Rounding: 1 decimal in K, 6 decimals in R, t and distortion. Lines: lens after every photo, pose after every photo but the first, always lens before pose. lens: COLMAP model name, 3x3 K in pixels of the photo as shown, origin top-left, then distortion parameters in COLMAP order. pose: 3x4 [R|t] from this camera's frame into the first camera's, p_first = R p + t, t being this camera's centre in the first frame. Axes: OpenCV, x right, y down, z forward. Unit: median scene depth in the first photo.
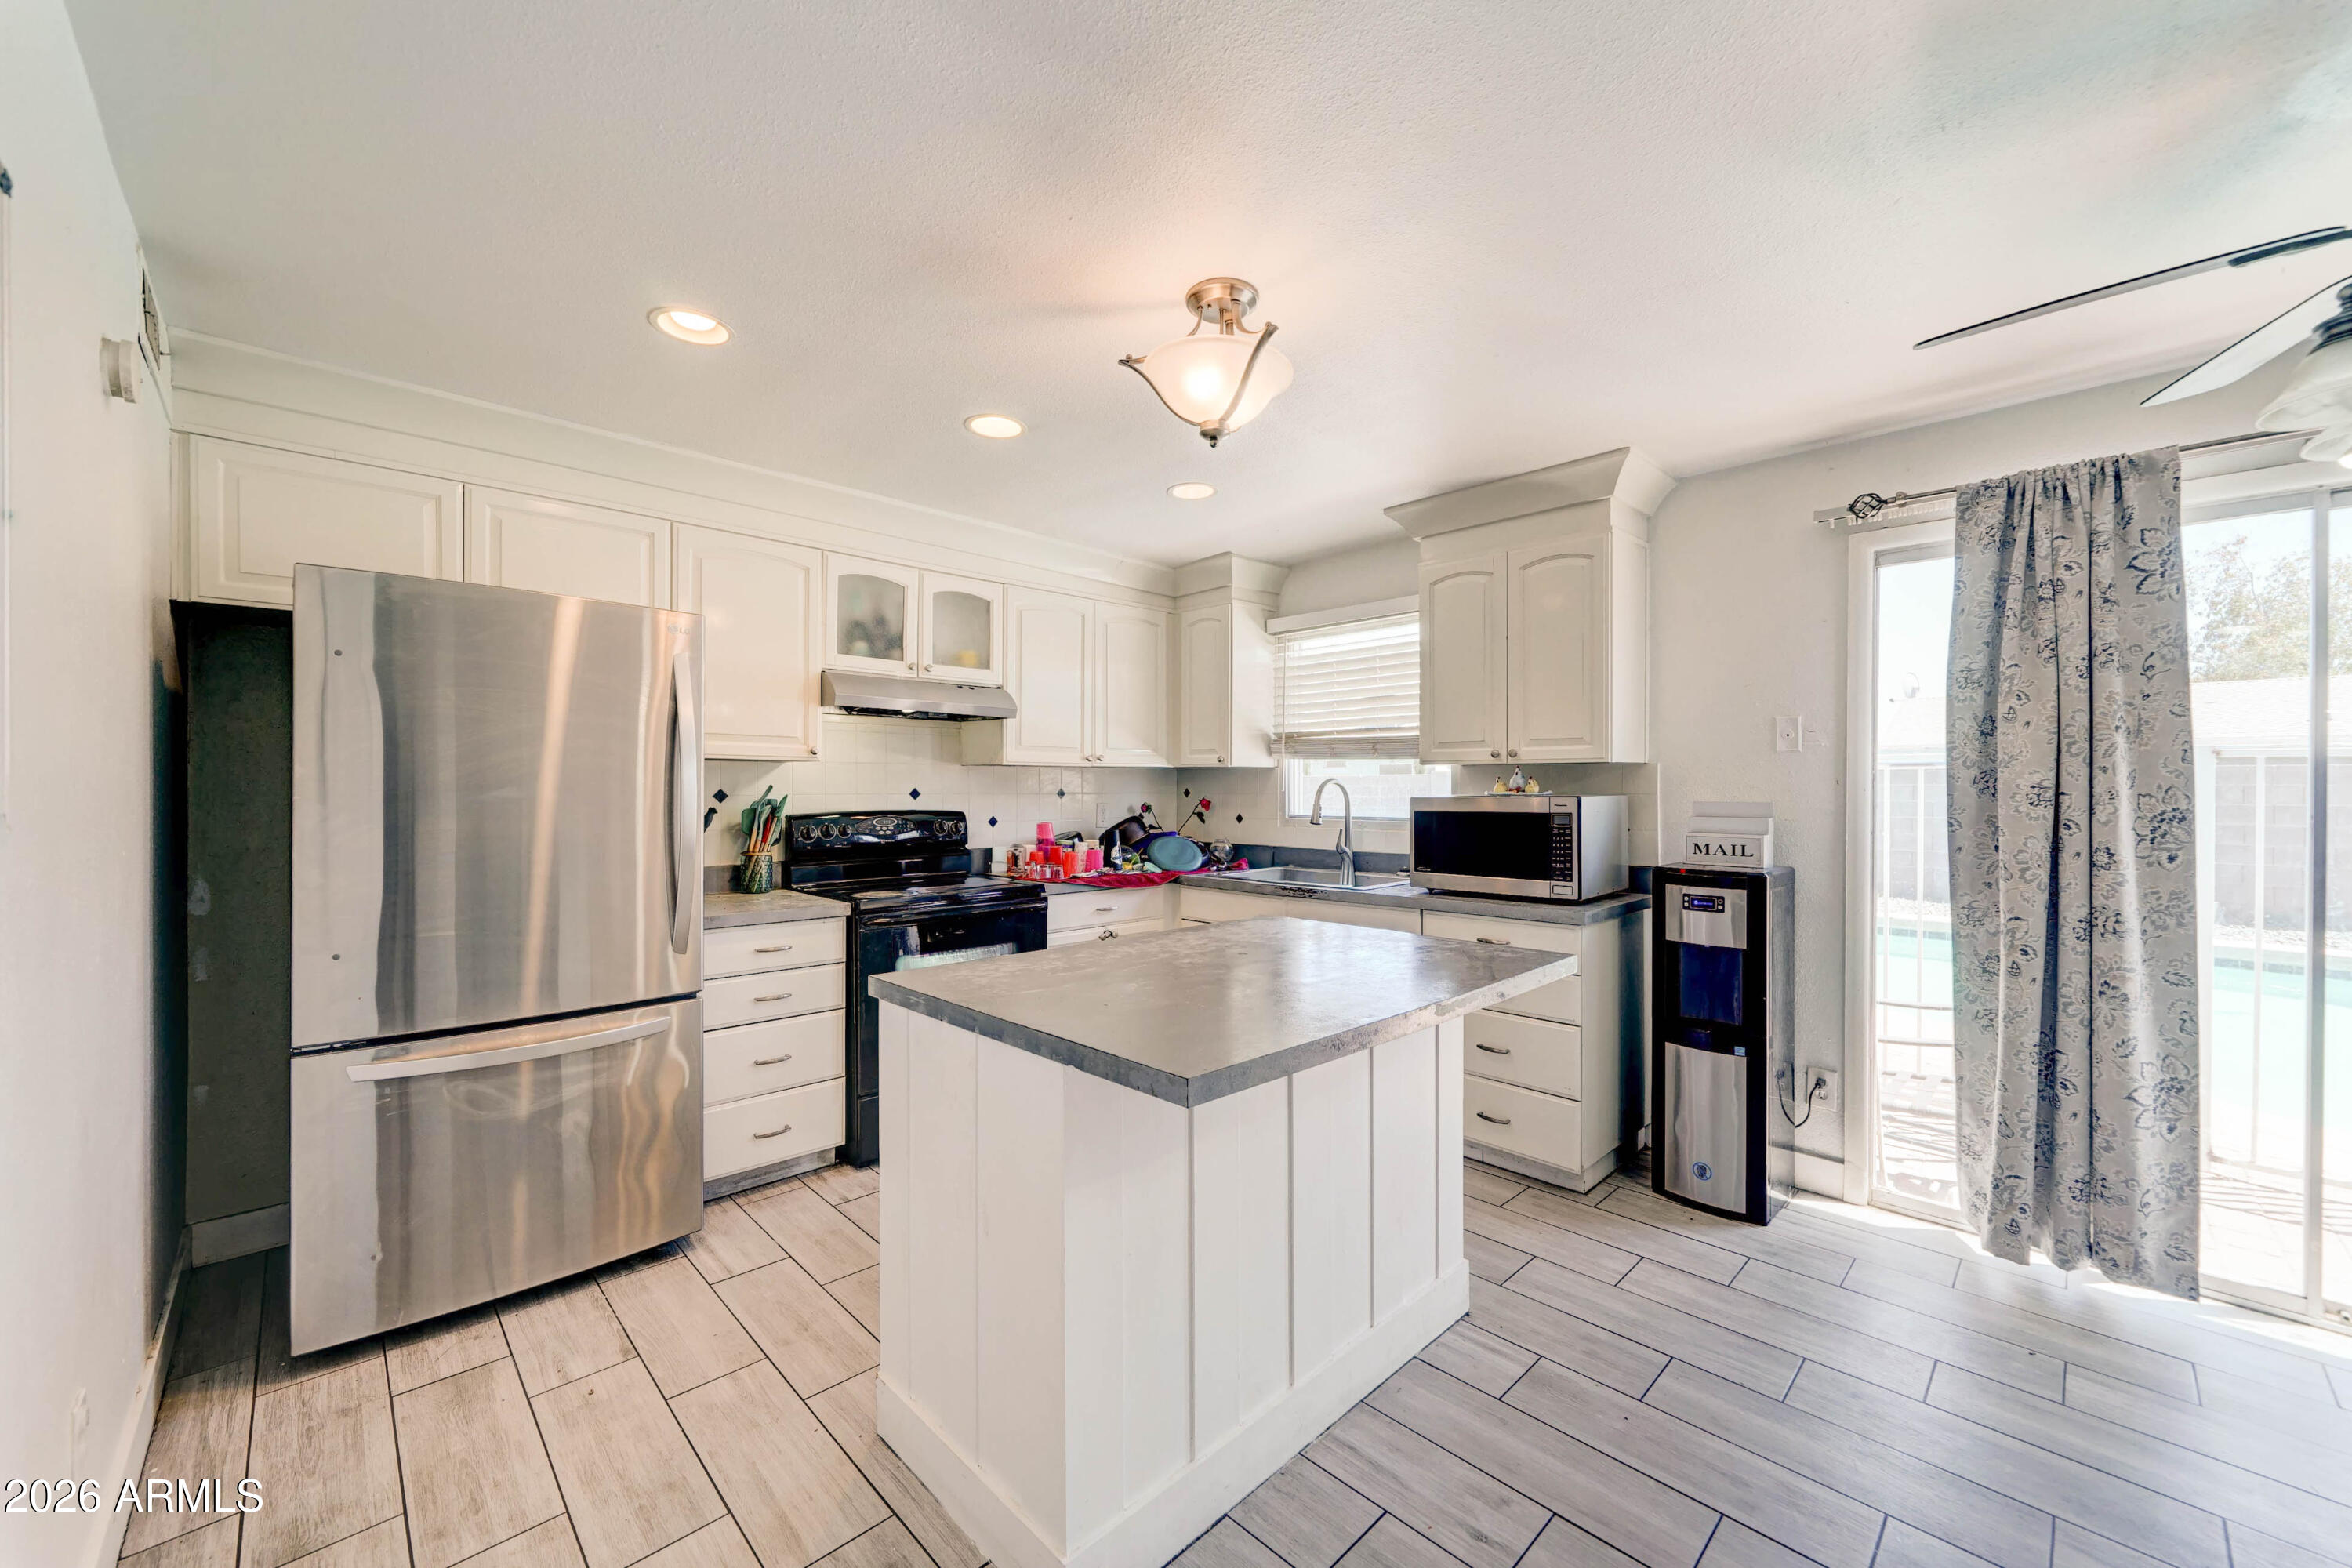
lens RADIAL K [[880.9, 0, 1187.1], [0, 880.9, 784.2], [0, 0, 1]] dist [-0.013464, 0.001261]
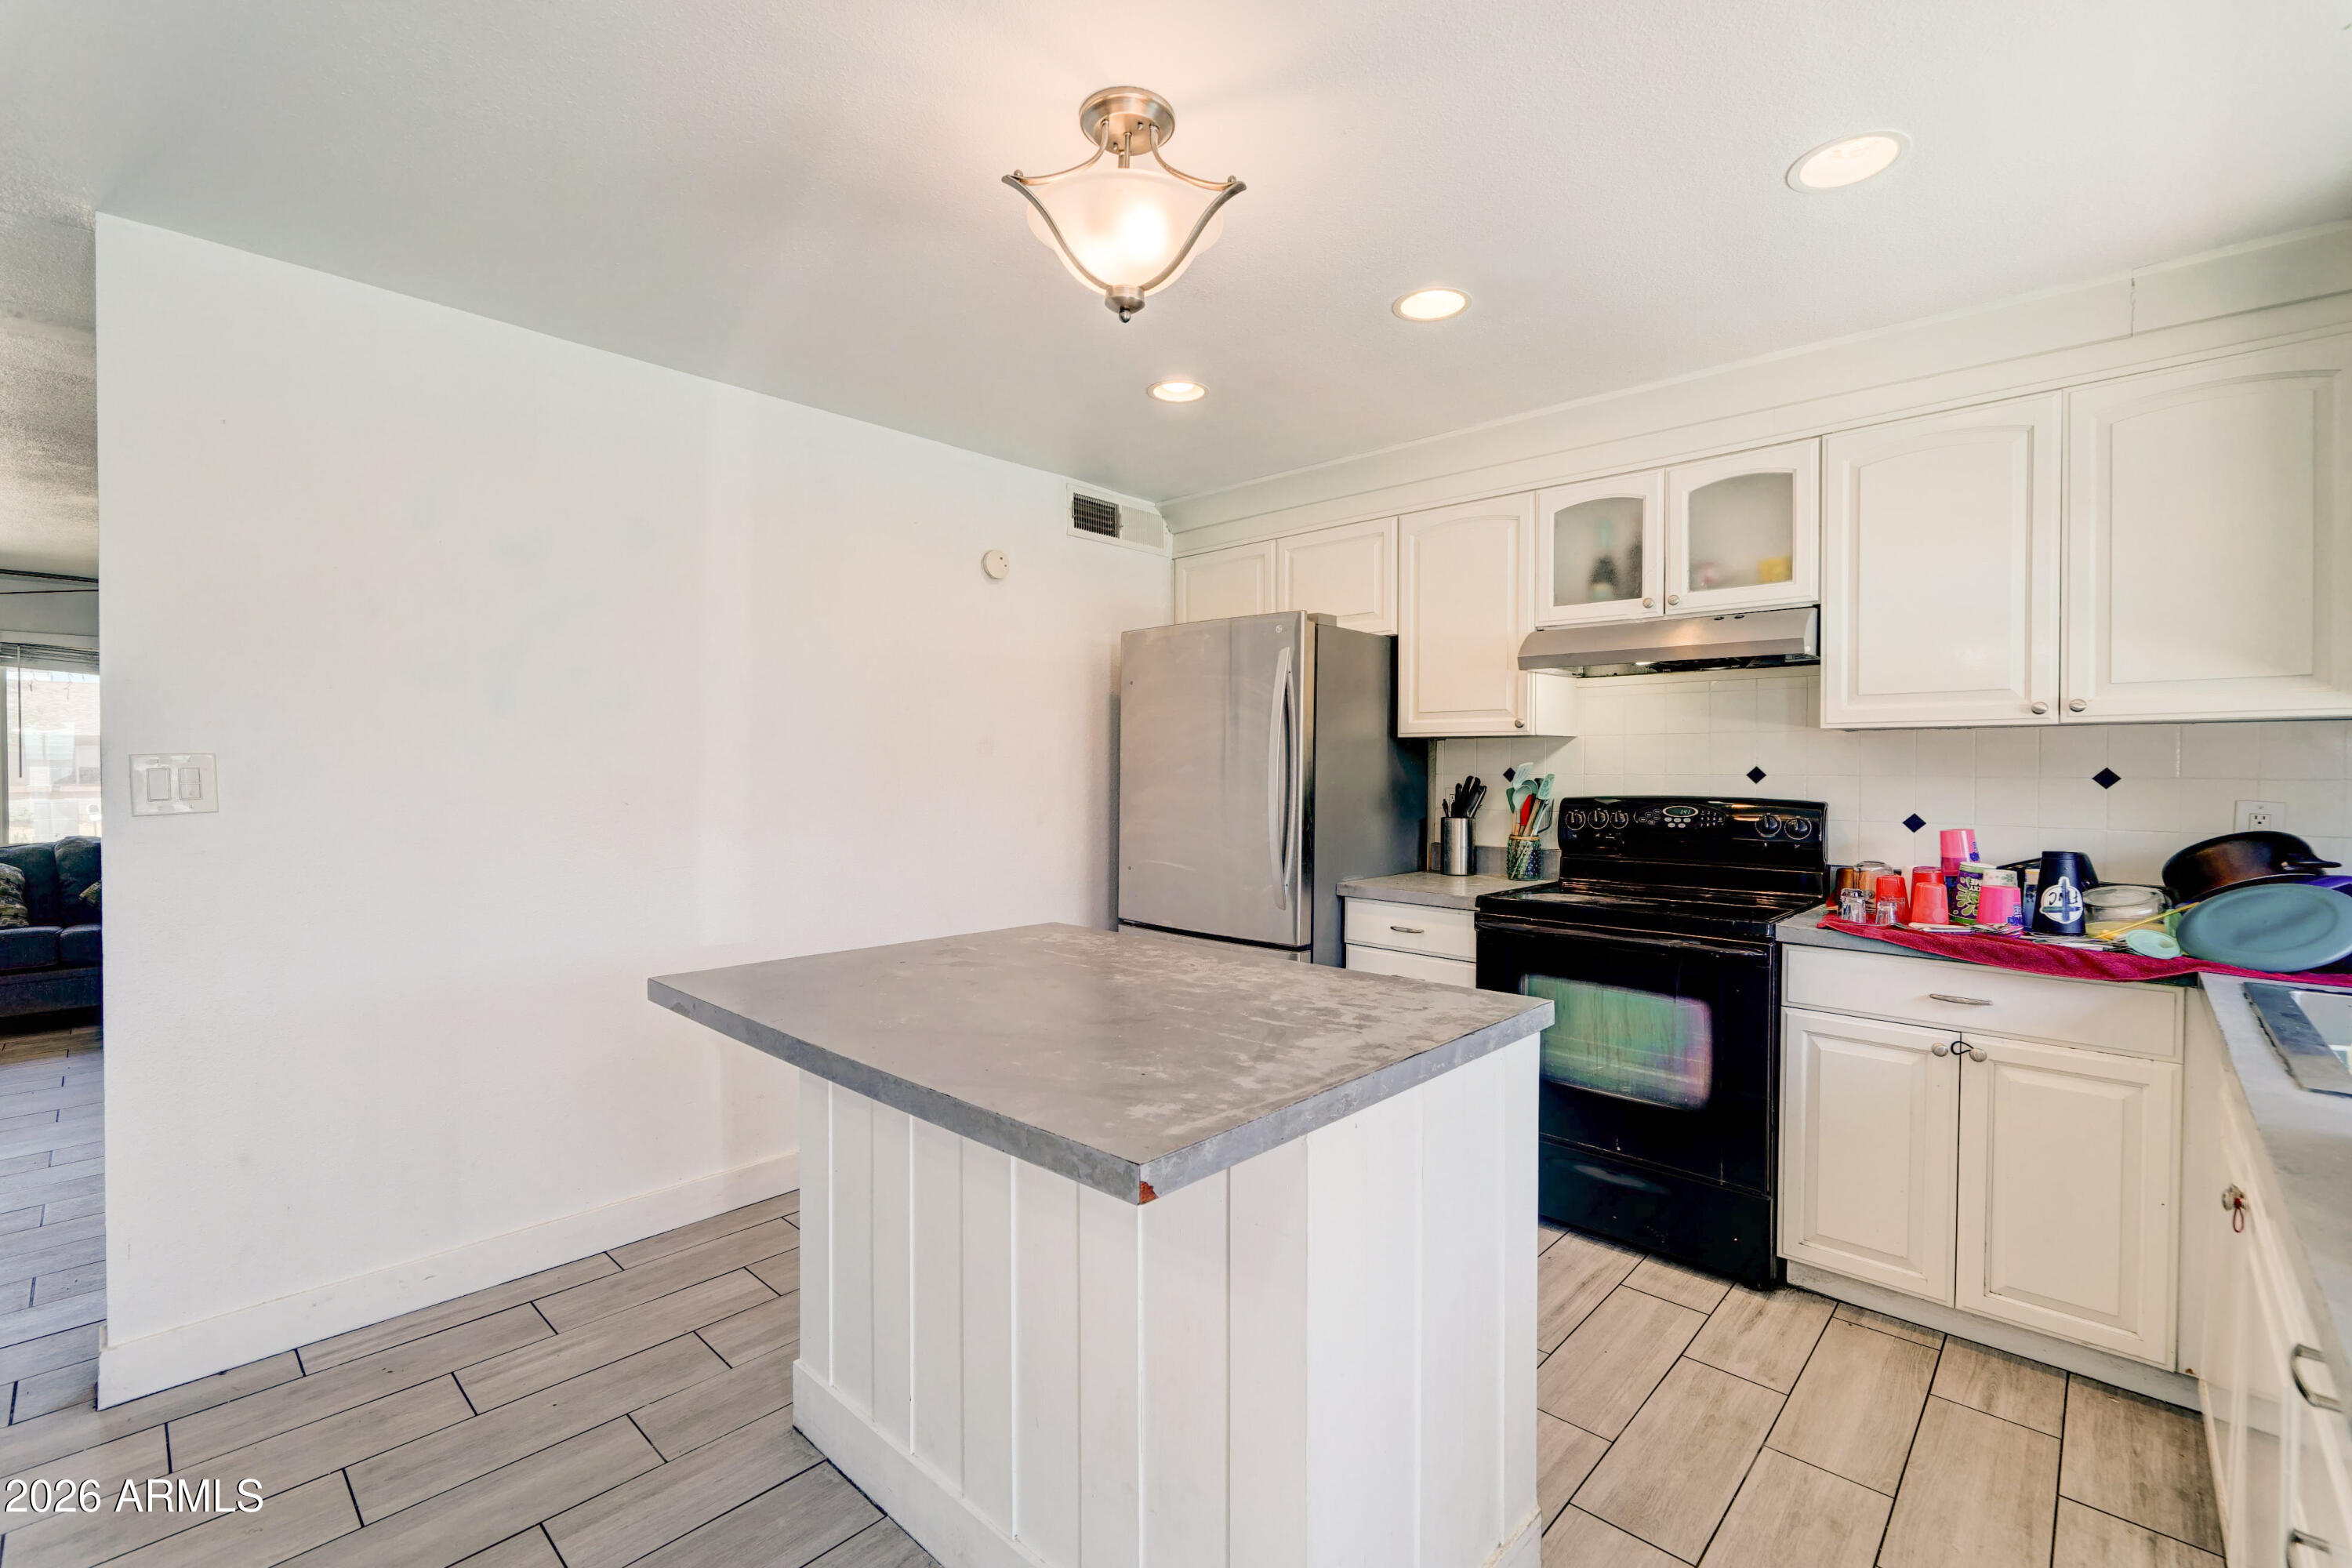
lens RADIAL K [[1008.2, 0, 1194.0], [0, 1008.2, 777.8], [0, 0, 1]] dist [-0.003187, -0.000430]
pose [[0.059302, 0.010366, -0.998186, 0.556327], [0.002011, 0.999943, 0.010504, 0.004935], [0.998238, -0.002630, 0.059278, 0.607806]]
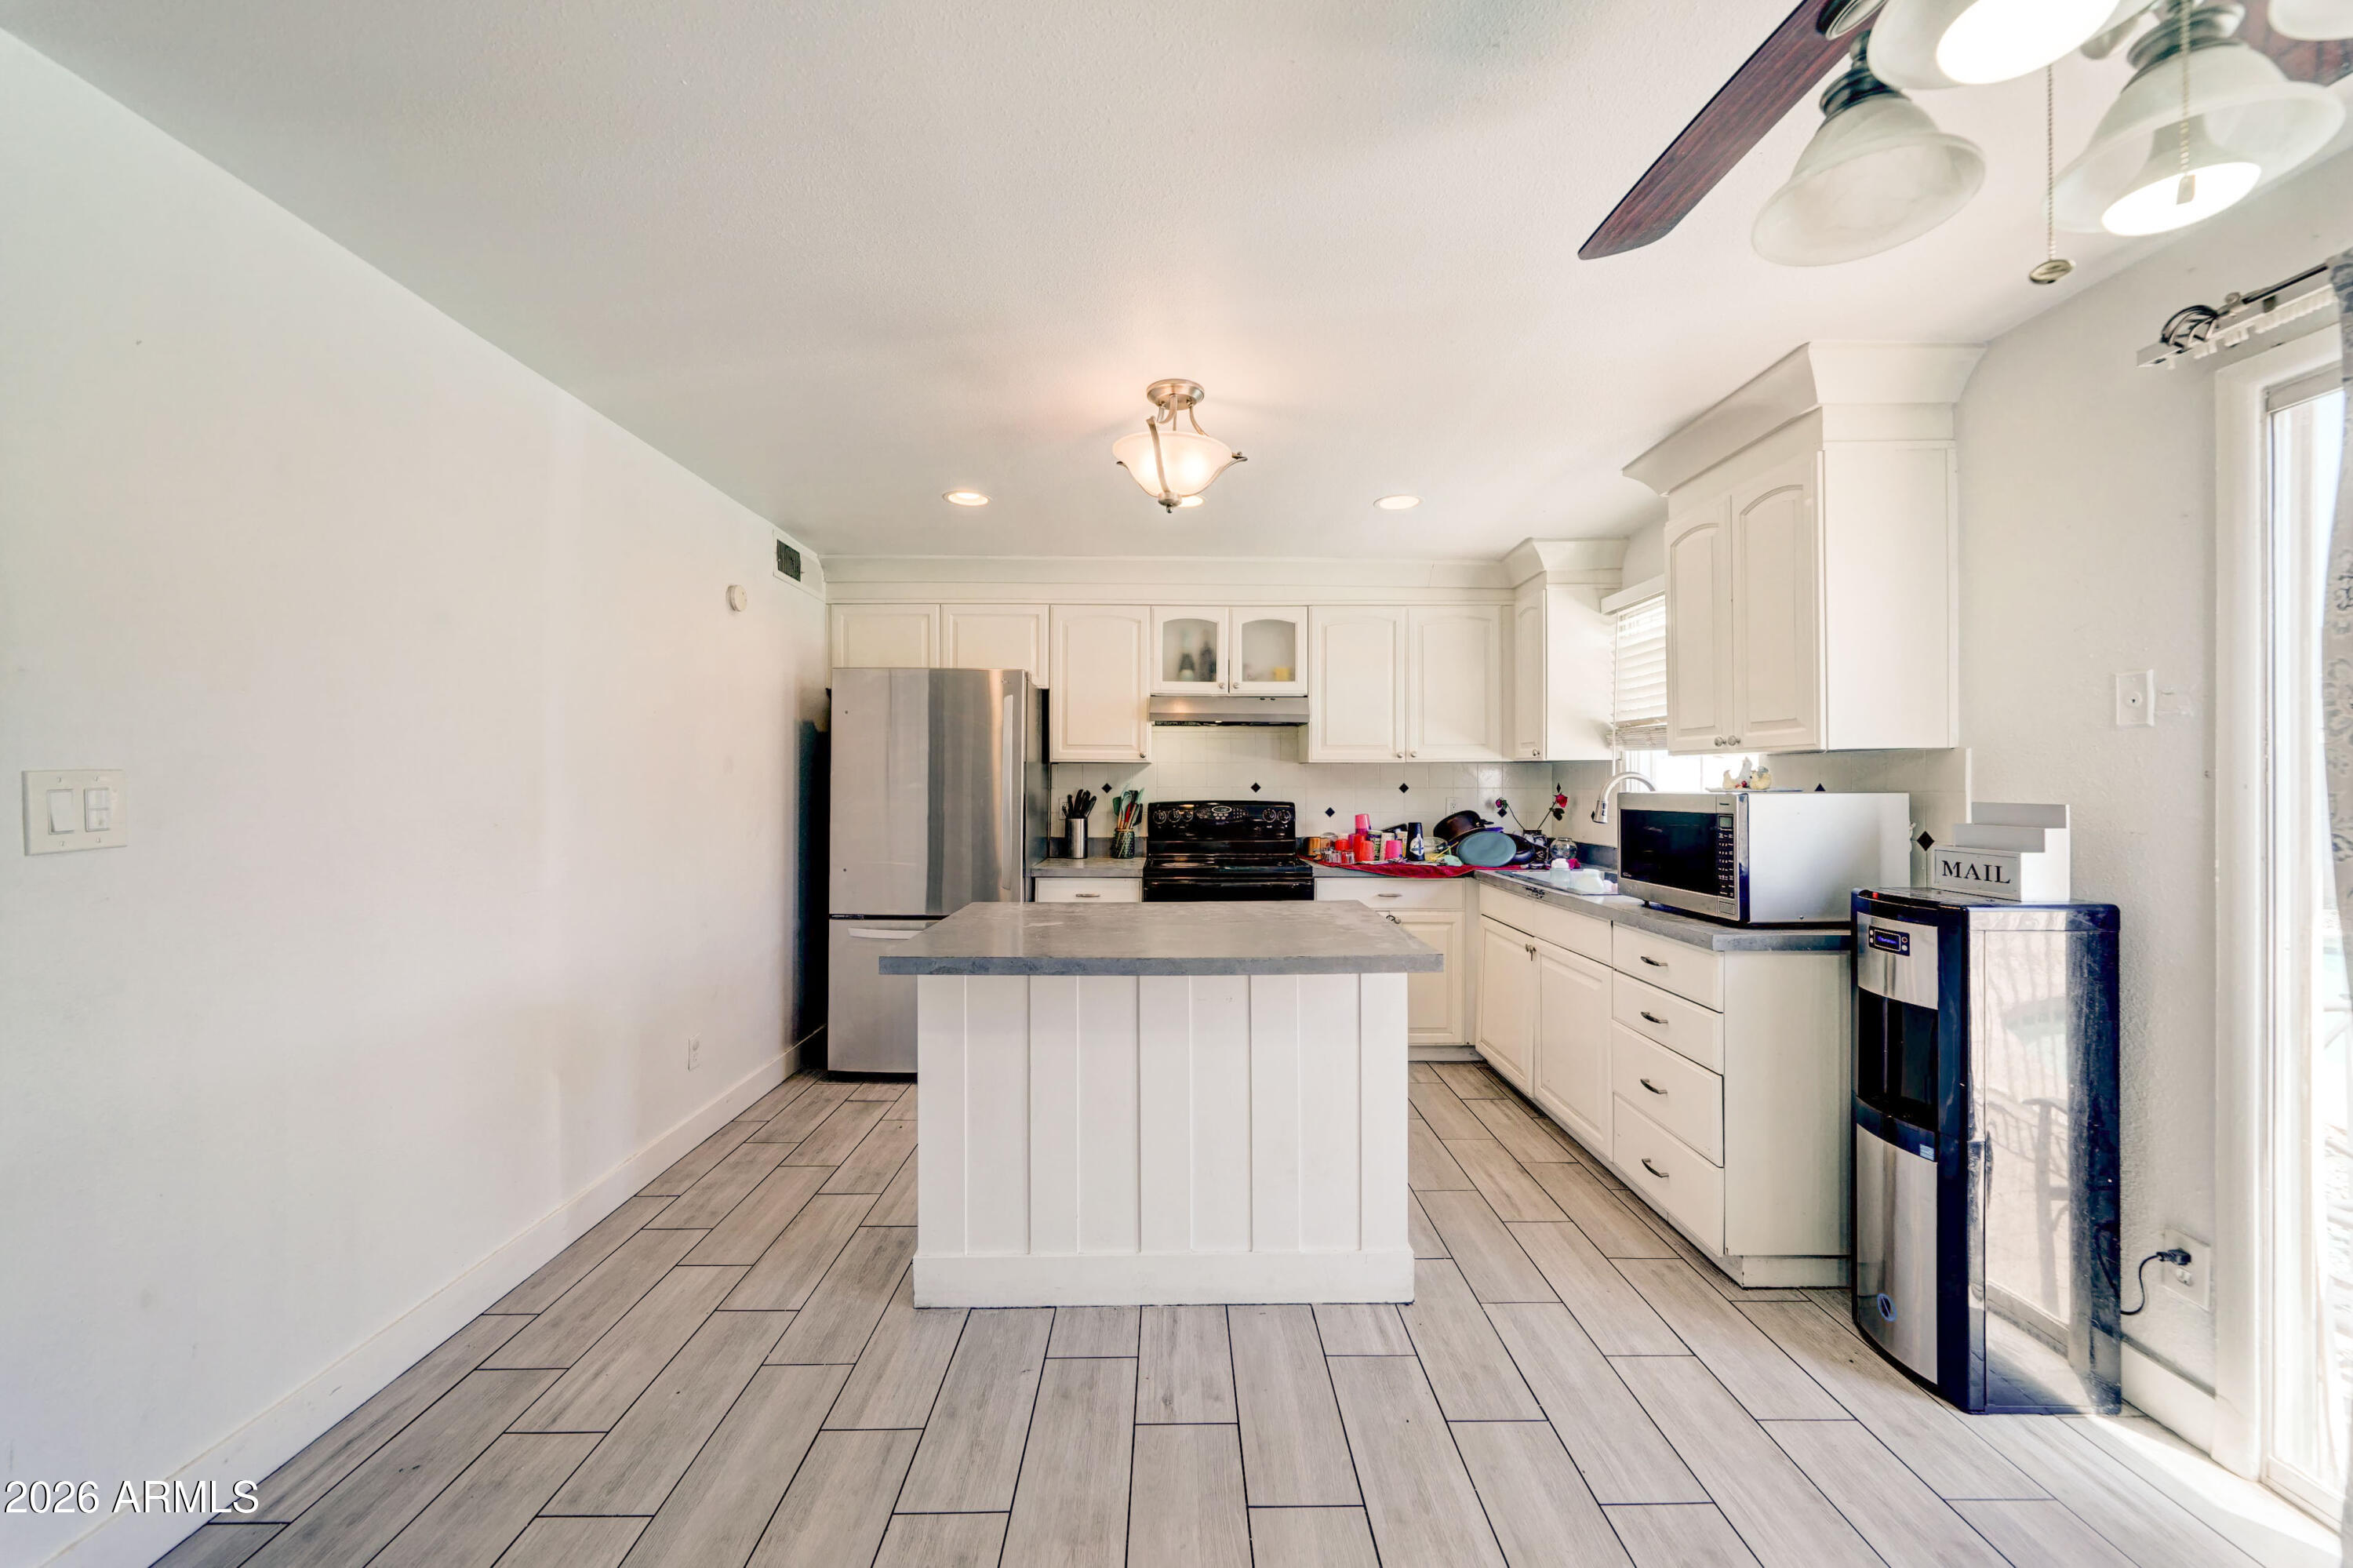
lens RADIAL K [[881.3, 0, 1196.5], [0, 881.3, 776.5], [0, 0, 1]] dist [-0.013464, 0.001261]
pose [[0.733211, -0.004265, -0.679988, 0.551072], [0.002114, 0.999990, -0.003992, 0.000664], [0.679998, 0.001489, 0.733212, 0.061254]]
